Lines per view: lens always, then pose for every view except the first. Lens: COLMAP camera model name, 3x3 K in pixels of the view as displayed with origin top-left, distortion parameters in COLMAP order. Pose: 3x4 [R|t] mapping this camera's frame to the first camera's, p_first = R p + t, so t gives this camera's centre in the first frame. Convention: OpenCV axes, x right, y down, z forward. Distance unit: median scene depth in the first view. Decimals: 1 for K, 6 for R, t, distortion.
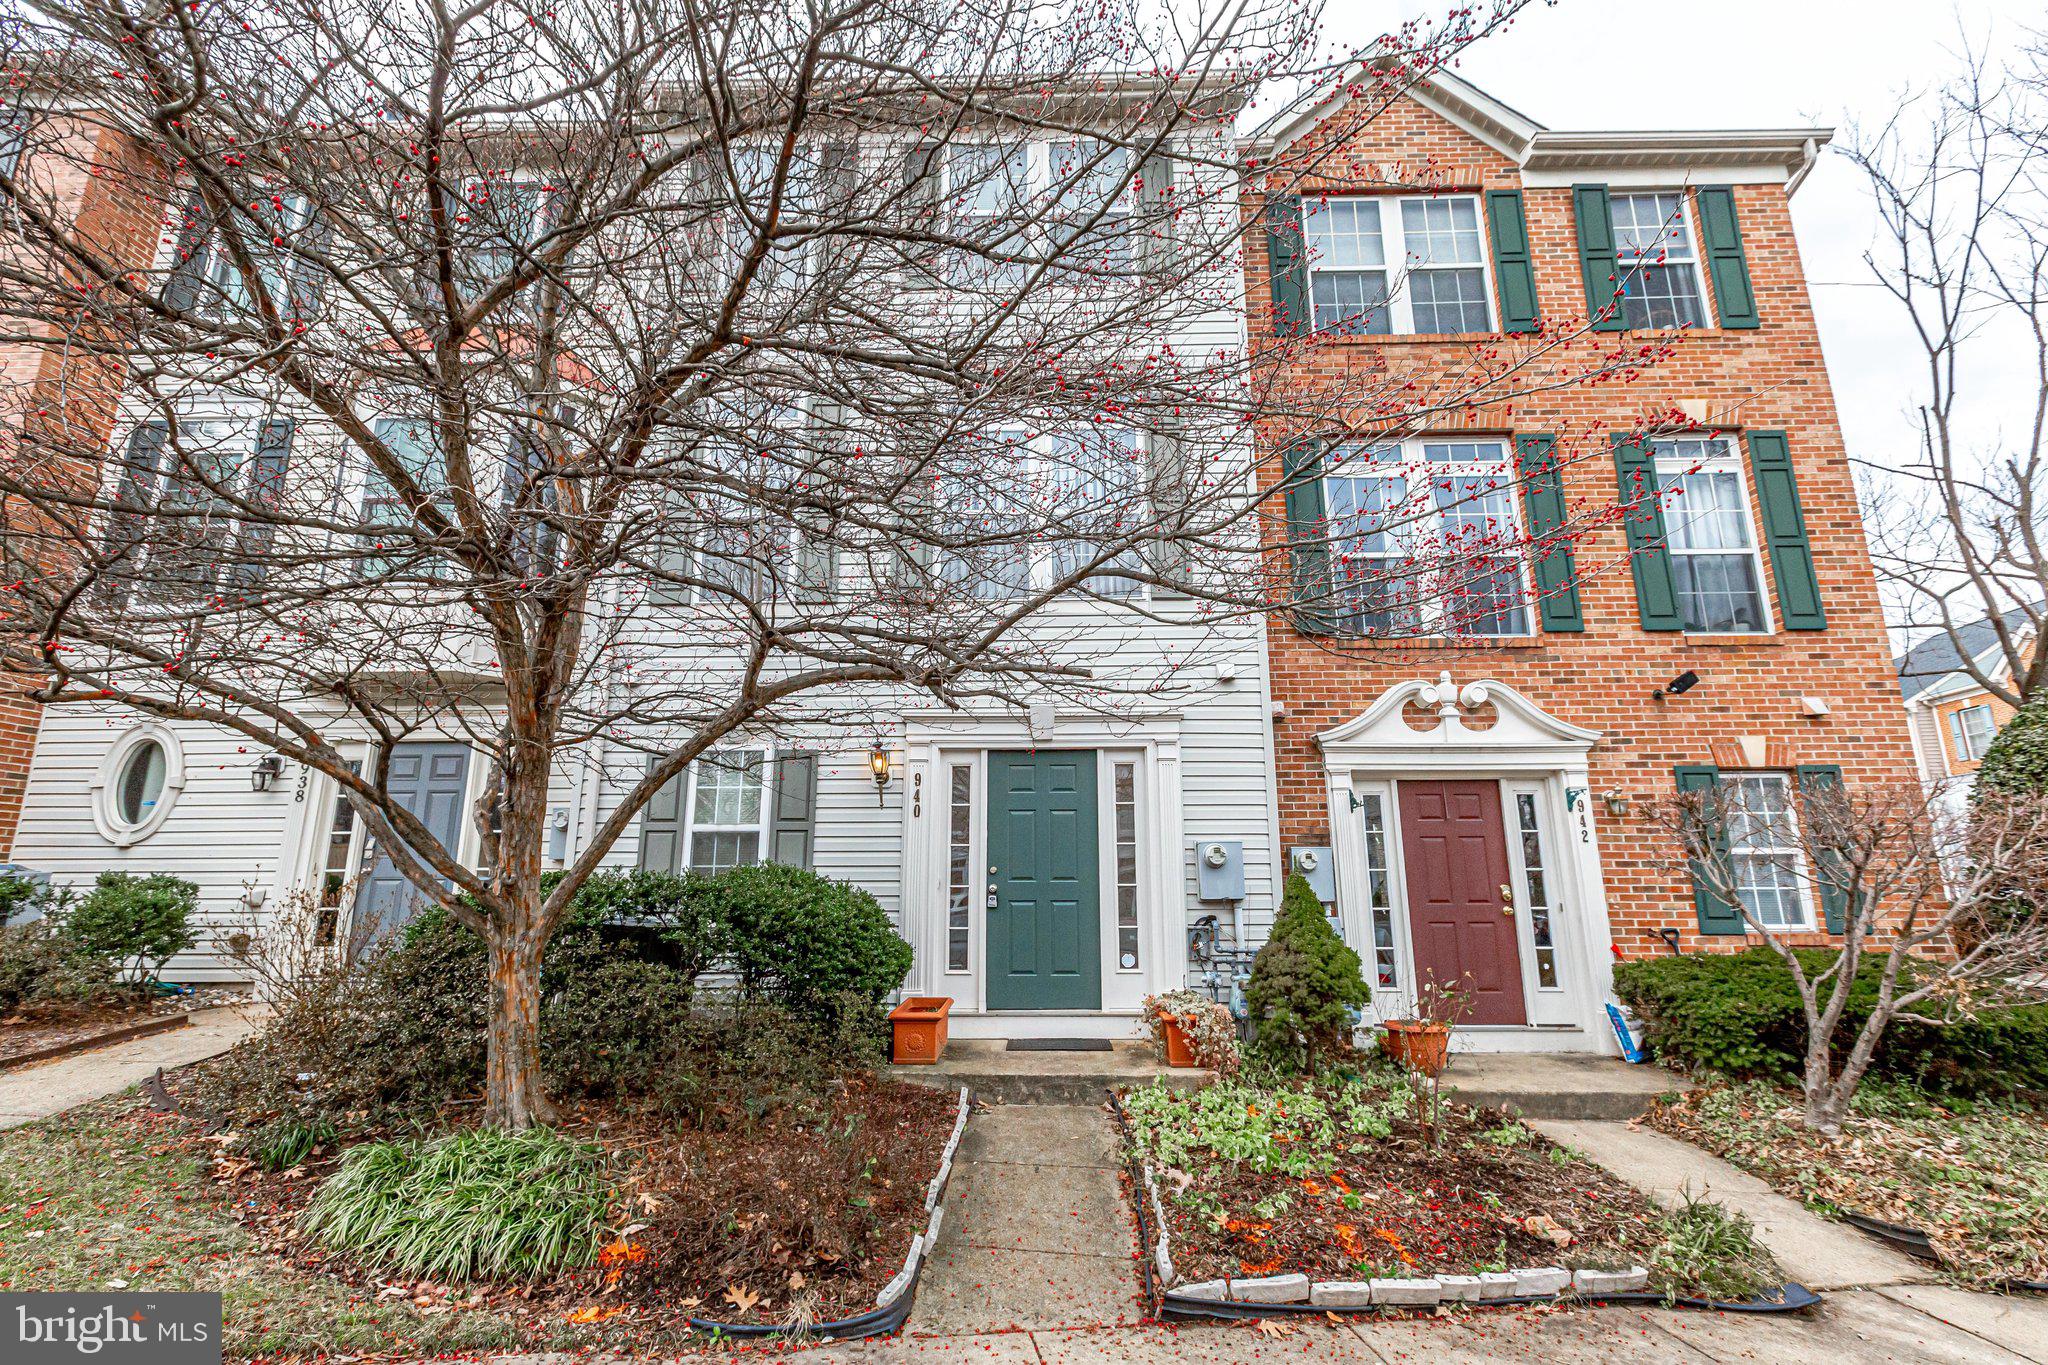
lens RADIAL K [[942.6, 0, 1023.1], [0, 942.6, 672.3], [0, 0, 1]] dist [0.000873, 0.000307]
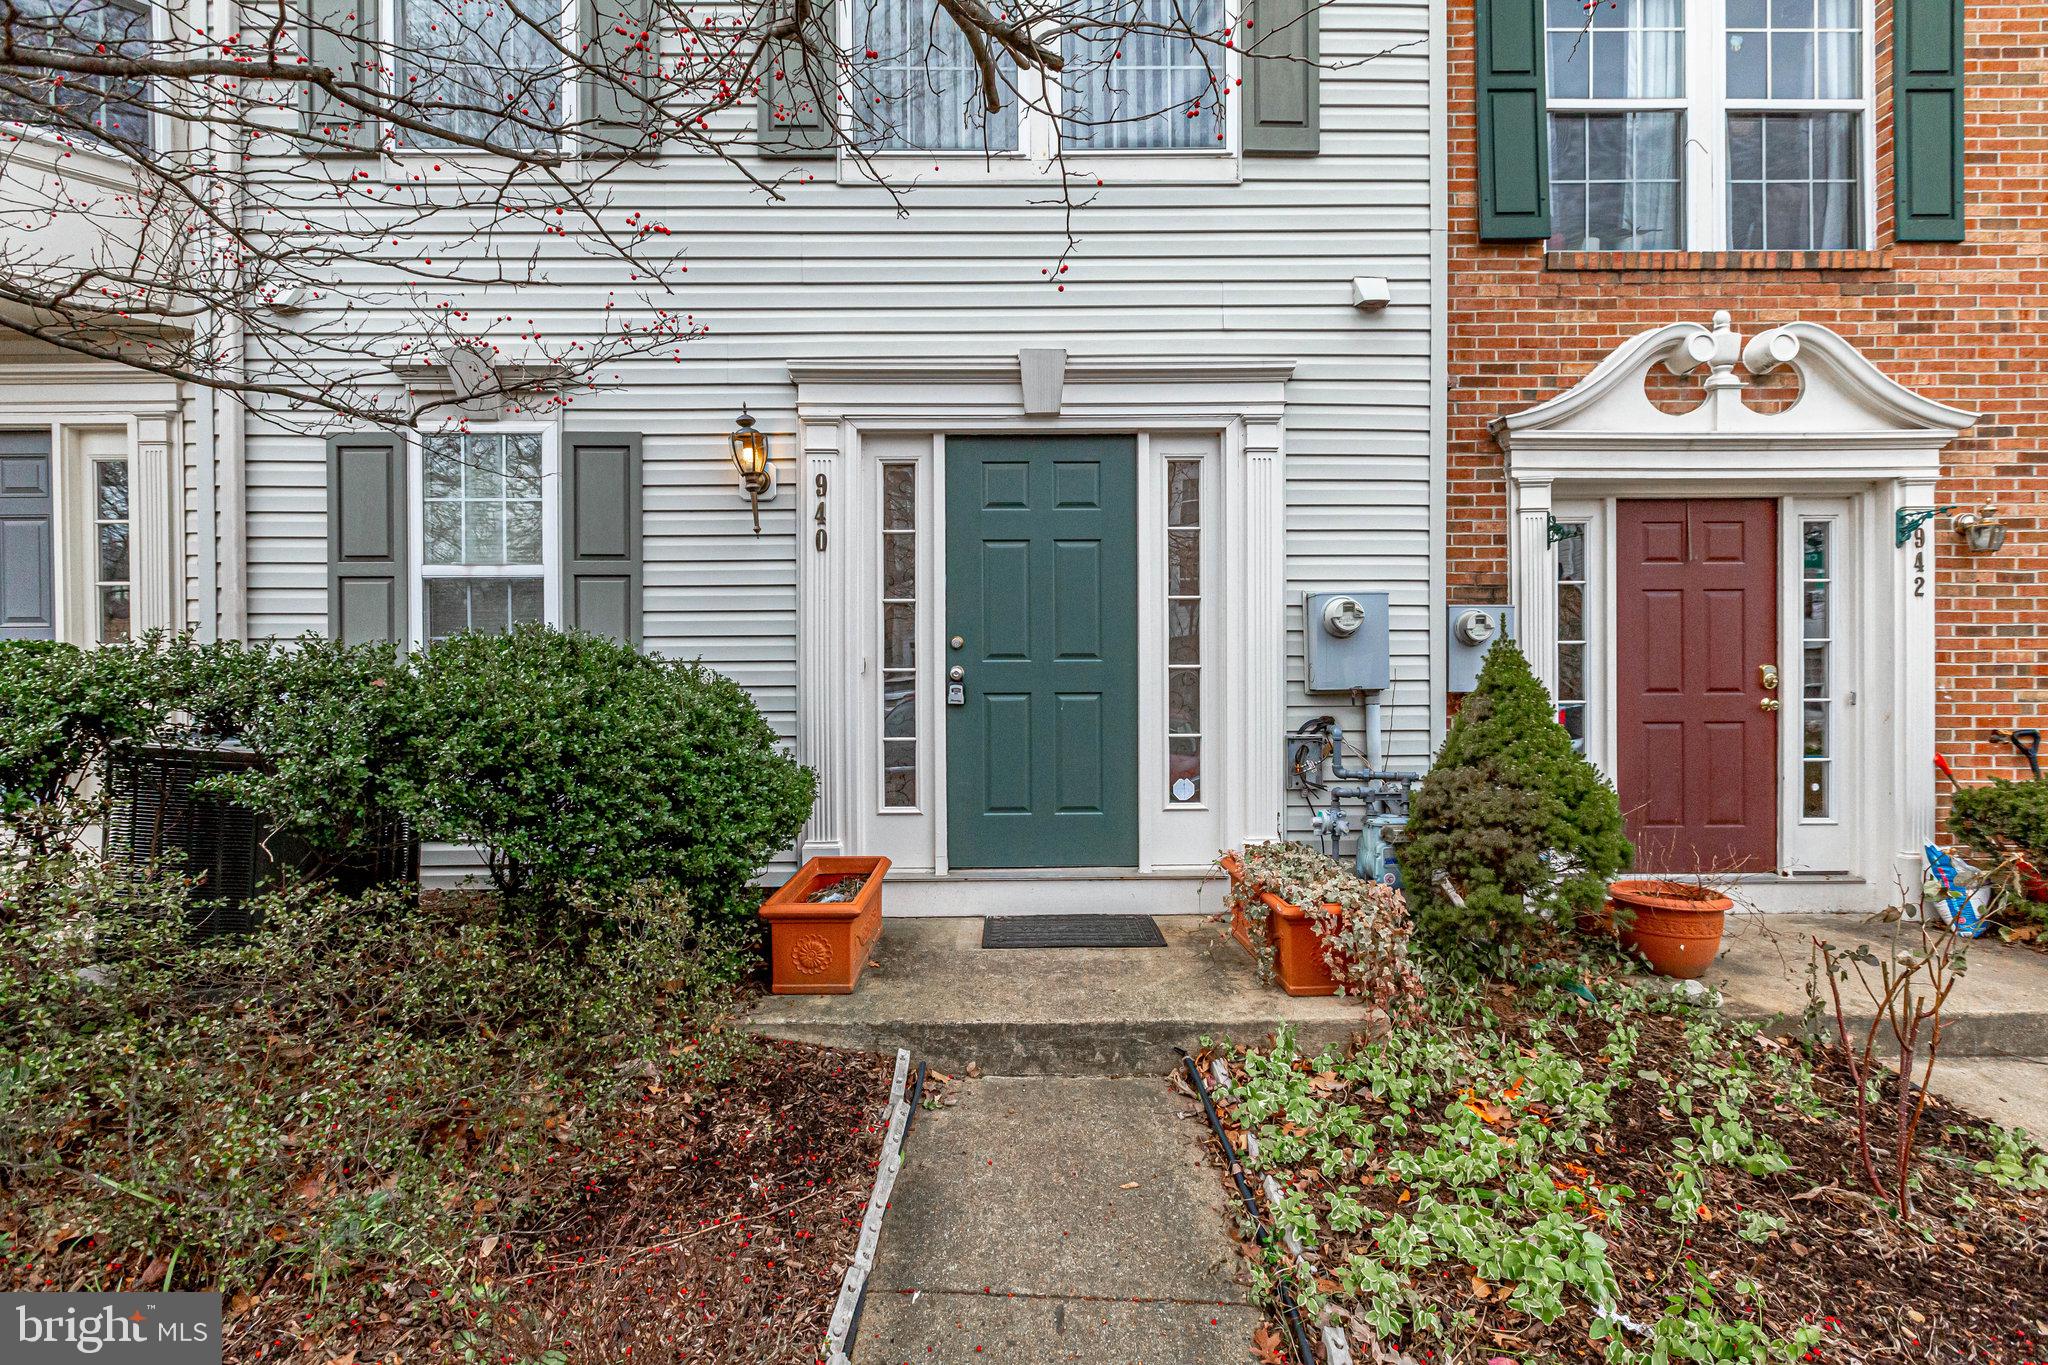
lens RADIAL K [[942.6, 0, 1023.1], [0, 942.6, 672.3], [0, 0, 1]] dist [0.000873, 0.000307]
pose [[0.999489, -0.003859, 0.031728, -0.009410], [-0.003403, 0.974196, 0.225680, 0.095104], [-0.031780, -0.225672, 0.973685, 0.423006]]
